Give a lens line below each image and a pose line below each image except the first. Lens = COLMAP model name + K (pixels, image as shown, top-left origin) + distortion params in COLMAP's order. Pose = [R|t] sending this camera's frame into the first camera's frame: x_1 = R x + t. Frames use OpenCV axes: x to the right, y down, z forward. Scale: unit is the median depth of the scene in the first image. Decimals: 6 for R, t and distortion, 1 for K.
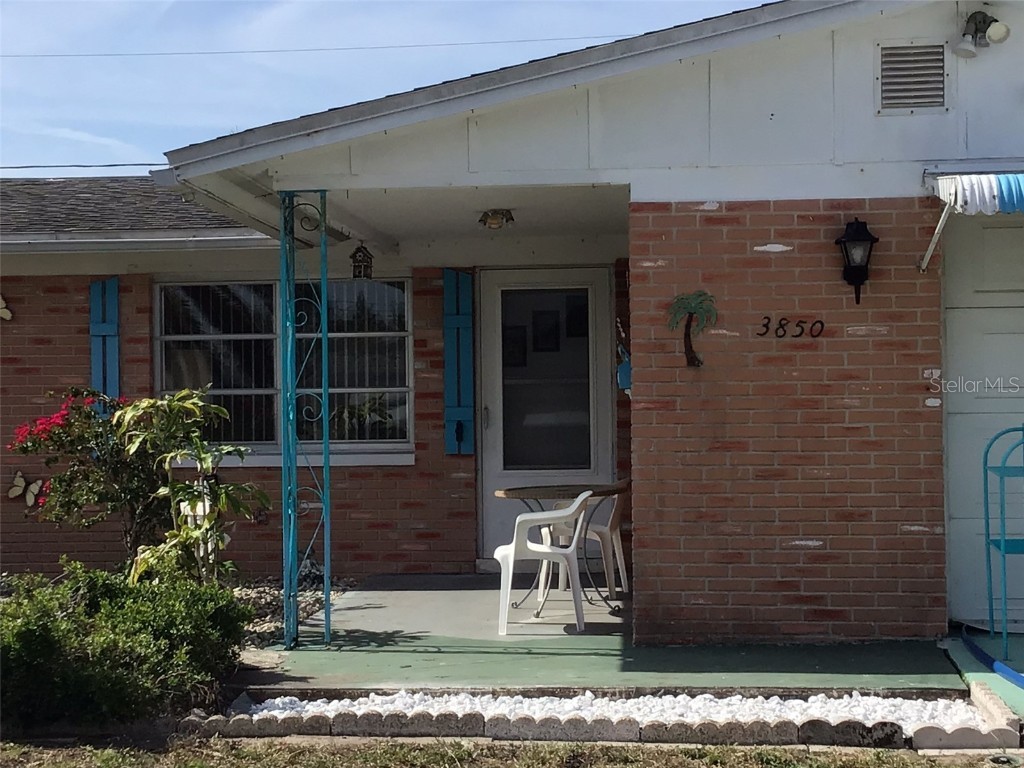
lens RADIAL K [[1961.9, 0, 512.1], [0, 1961.9, 379.2], [0, 0, 1]] dist [0.152393, 0.000000]
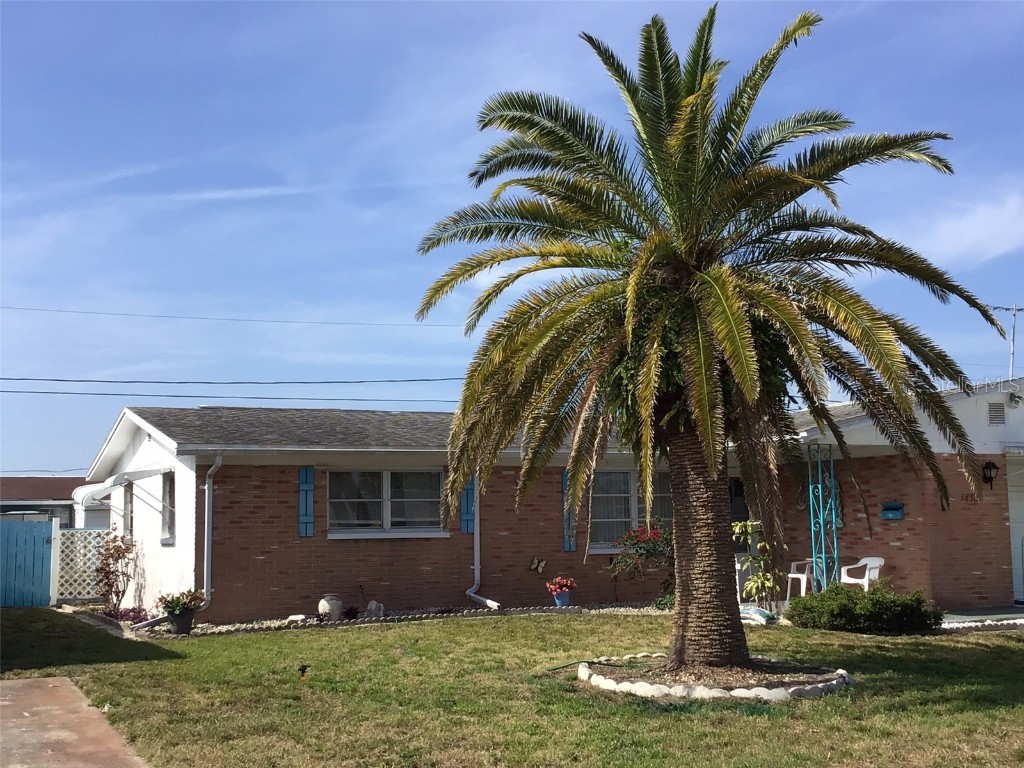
lens RADIAL K [[1355.6, 0, 512.7], [0, 1355.6, 385.3], [0, 0, 1]] dist [0.095809, 0.000000]
pose [[0.857285, 0.052688, 0.512139, -1.458453], [-0.001382, 0.994982, -0.100048, 0.011905], [-0.514840, 0.085062, 0.853056, -0.380891]]
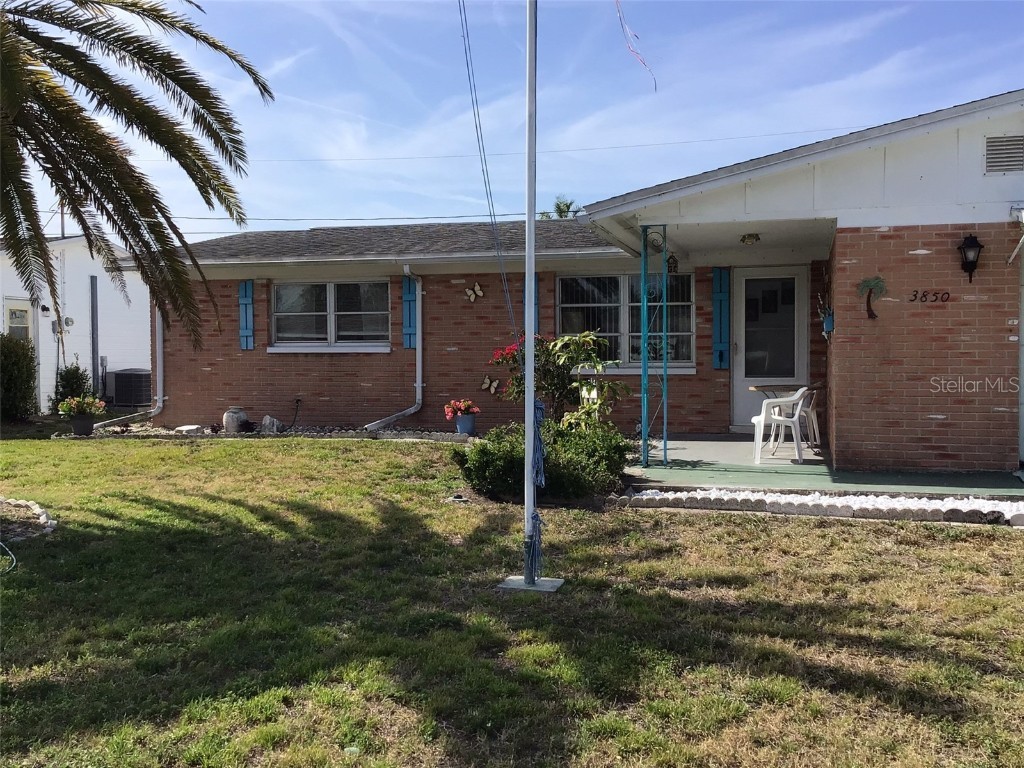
lens RADIAL K [[1098.8, 0, 512.4], [0, 1098.8, 380.9], [0, 0, 1]] dist [0.079692, 0.000000]
pose [[0.985084, 0.010542, -0.171749, -0.057689], [-0.003175, 0.999065, 0.043108, 0.008028], [0.172043, -0.041920, 0.984197, -0.064570]]
